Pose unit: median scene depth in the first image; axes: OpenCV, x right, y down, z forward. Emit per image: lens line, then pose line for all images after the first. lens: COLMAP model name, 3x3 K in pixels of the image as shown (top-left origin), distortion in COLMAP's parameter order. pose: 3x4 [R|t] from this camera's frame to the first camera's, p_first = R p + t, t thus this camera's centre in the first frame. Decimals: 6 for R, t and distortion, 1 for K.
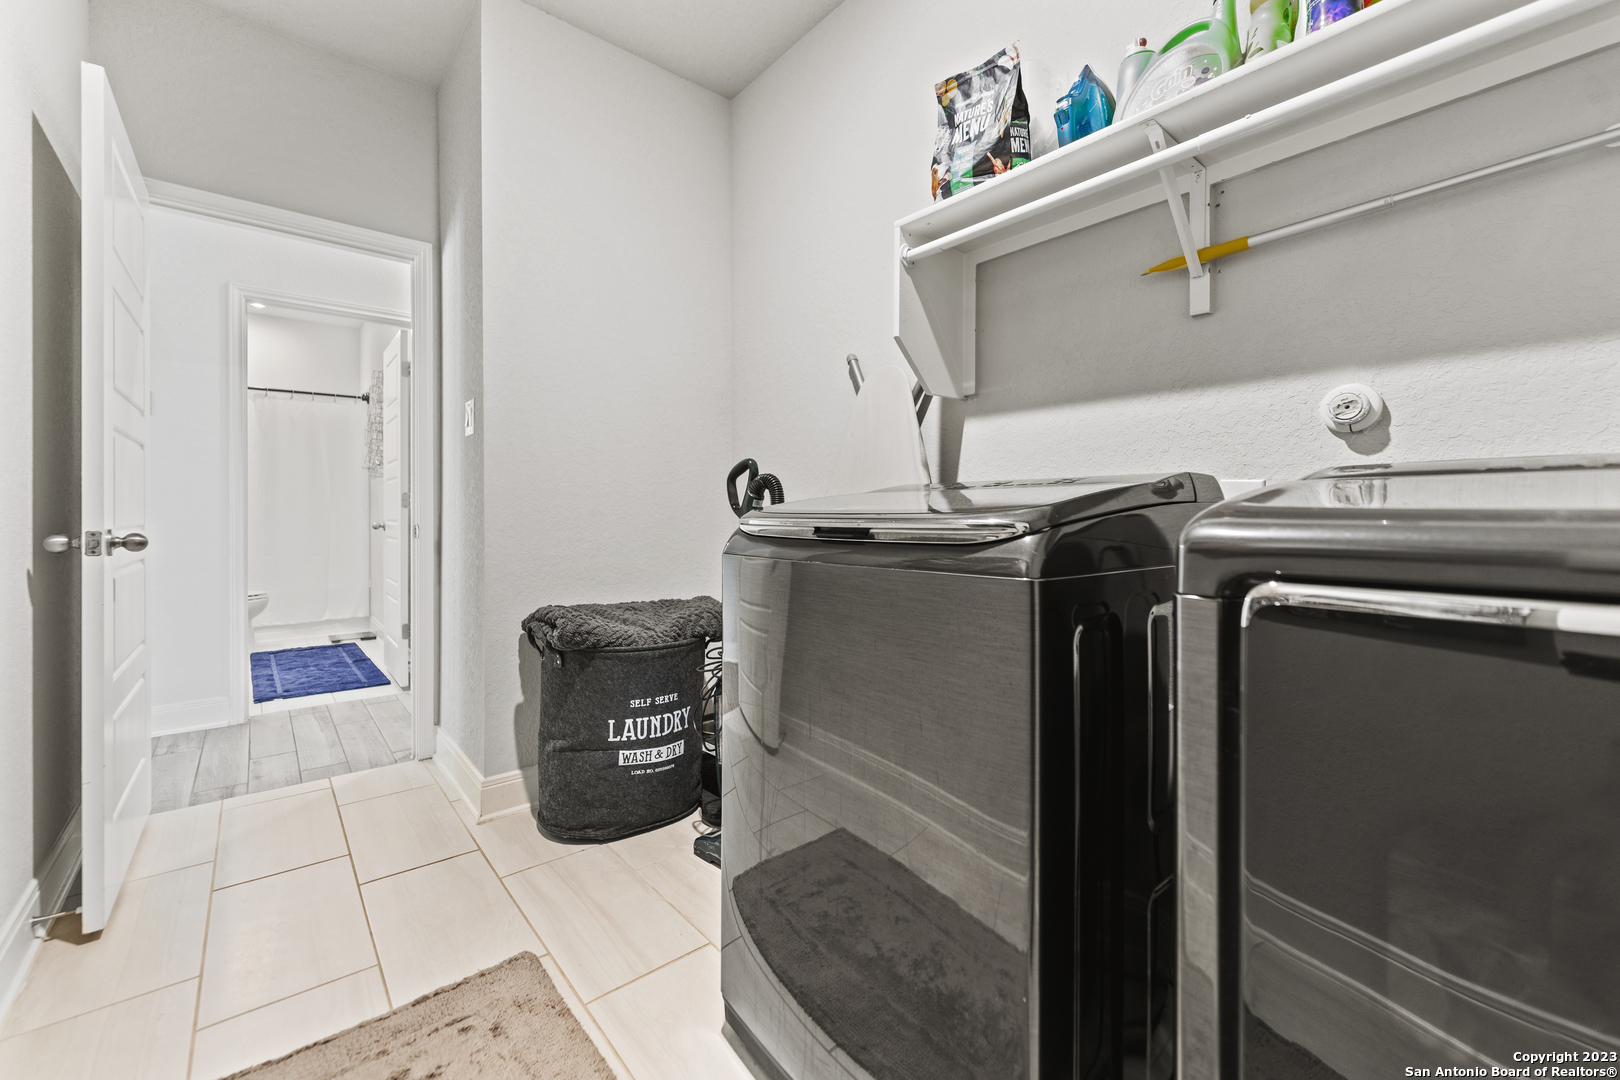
lens RADIAL K [[651.1, 0, 808.4], [0, 651.1, 529.0], [0, 0, 1]] dist [0.002577, -0.000331]
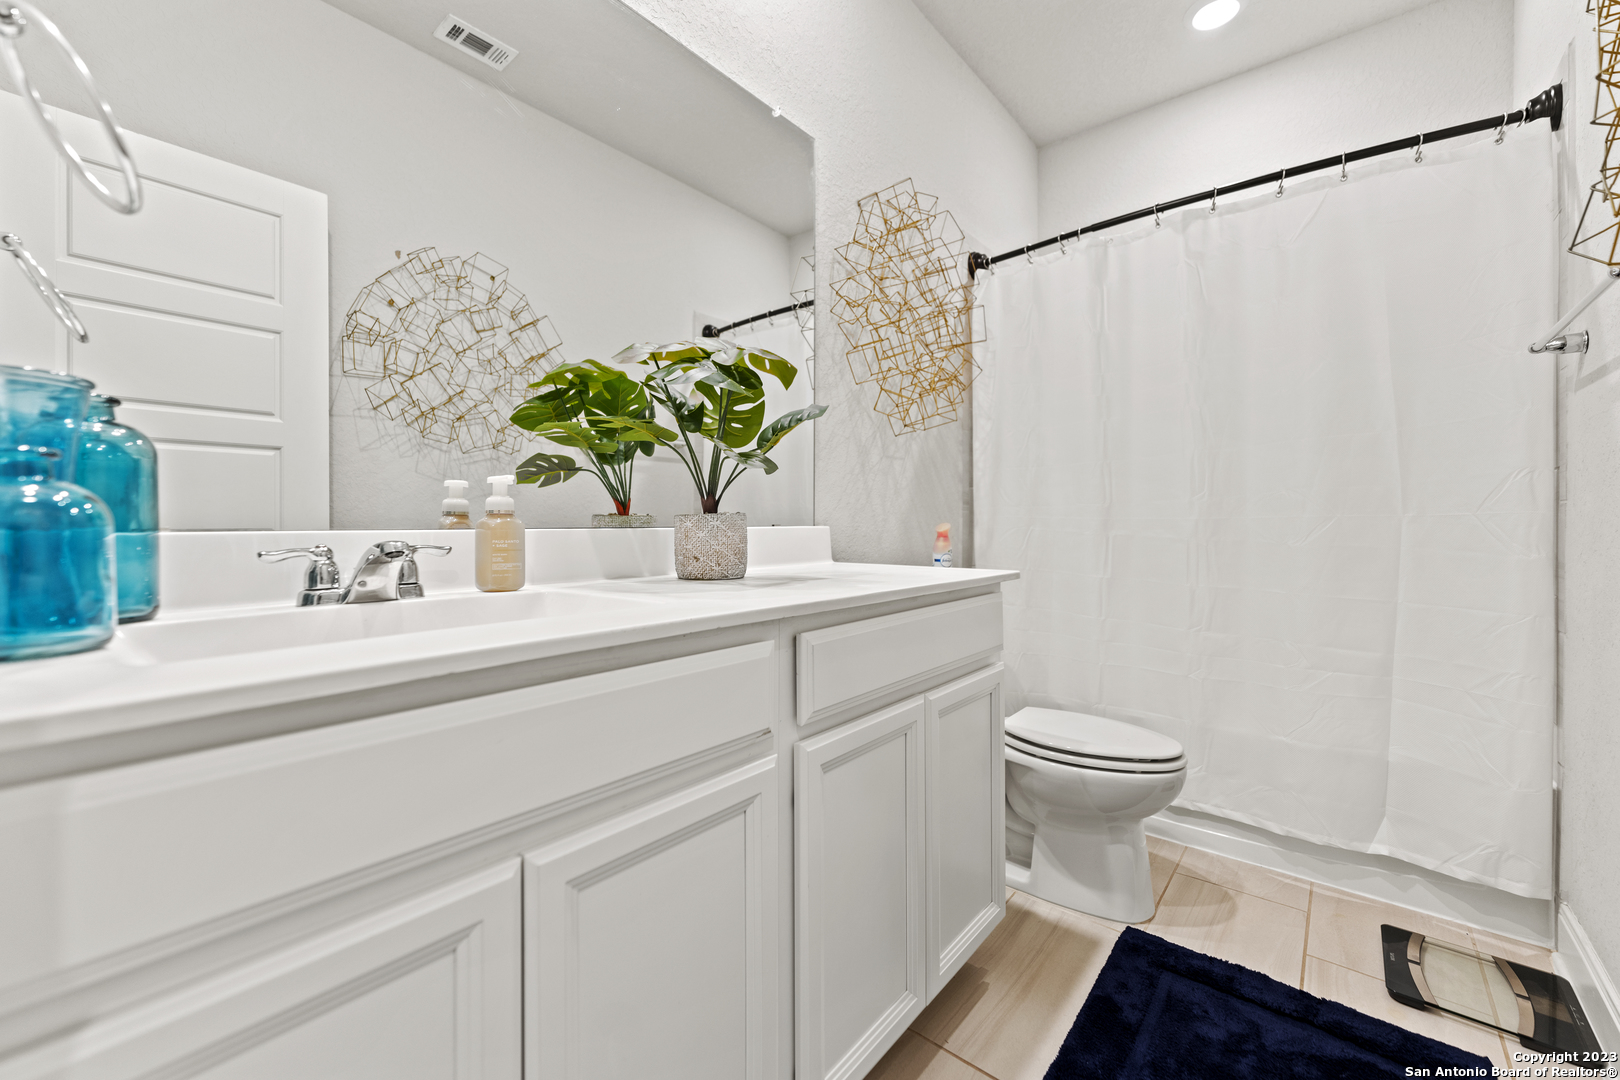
lens RADIAL K [[651.1, 0, 807.1], [0, 651.1, 534.0], [0, 0, 1]] dist [0.002577, -0.000331]
pose [[0.166739, 0.005754, -0.985984, -0.464998], [-0.010705, 0.999935, 0.004025, -0.015343], [0.985943, 0.009884, 0.166789, 0.657184]]
